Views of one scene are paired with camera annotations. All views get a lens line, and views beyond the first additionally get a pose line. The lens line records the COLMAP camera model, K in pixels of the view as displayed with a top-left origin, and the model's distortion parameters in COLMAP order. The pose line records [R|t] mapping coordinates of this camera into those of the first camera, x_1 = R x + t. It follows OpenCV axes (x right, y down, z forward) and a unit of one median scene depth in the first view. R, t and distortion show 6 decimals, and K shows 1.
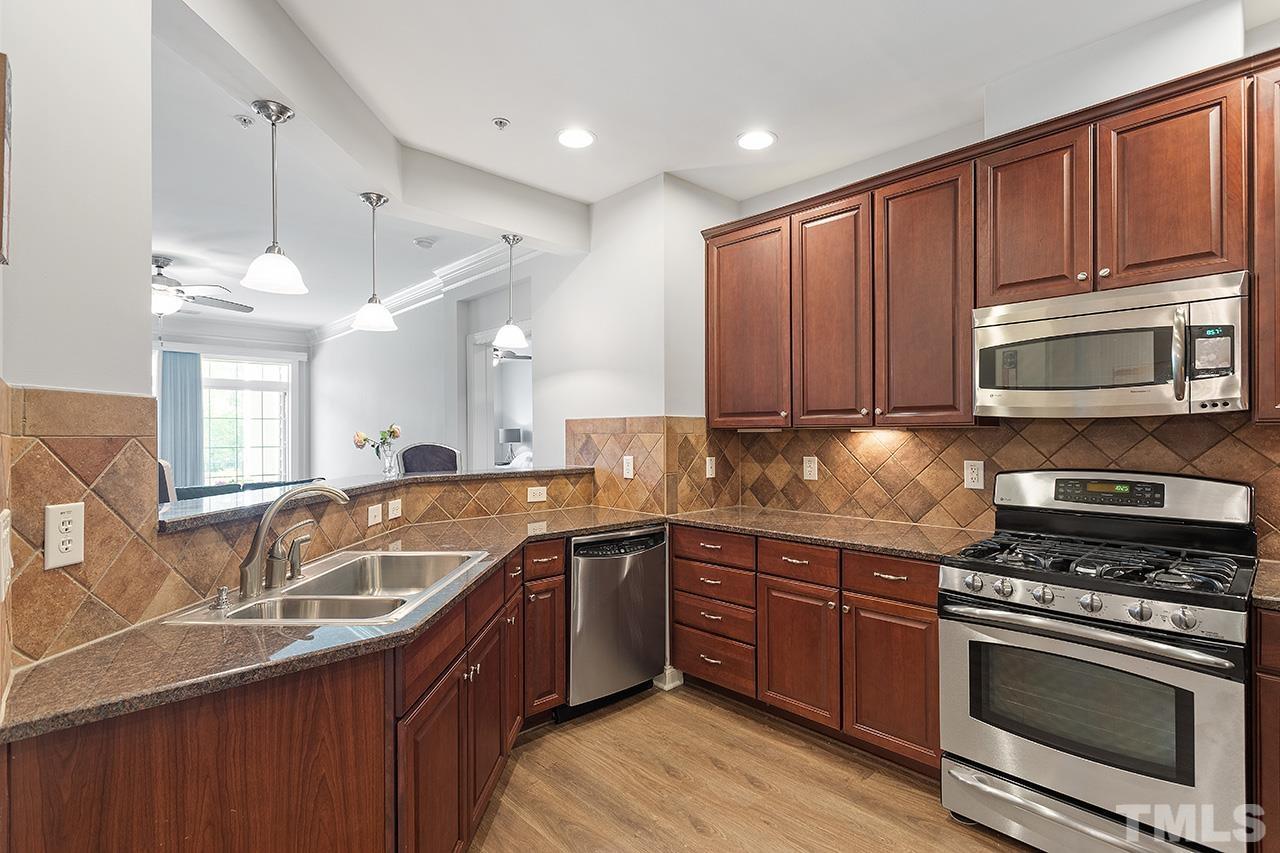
lens RADIAL K [[605.4, 0, 639.9], [0, 605.4, 431.4], [0, 0, 1]] dist [0.003306, 0.000445]
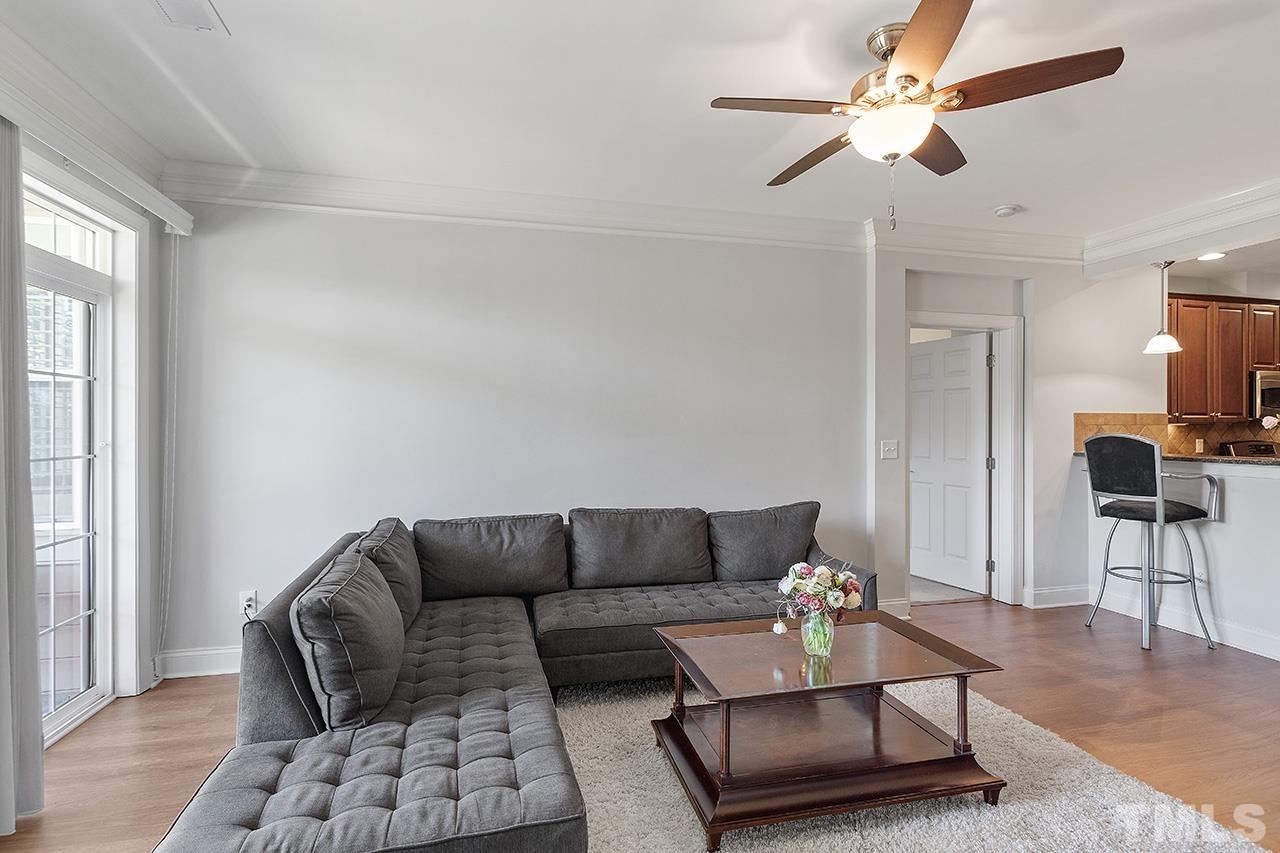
lens RADIAL K [[614.0, 0, 640.0], [0, 614.0, 426.5], [0, 0, 1]] dist [-0.000486, -0.000004]
pose [[0.501224, 0.004138, 0.865308, -2.455343], [-0.005560, 0.999983, -0.001562, 0.020092], [-0.865300, -0.004028, 0.501239, 1.752802]]
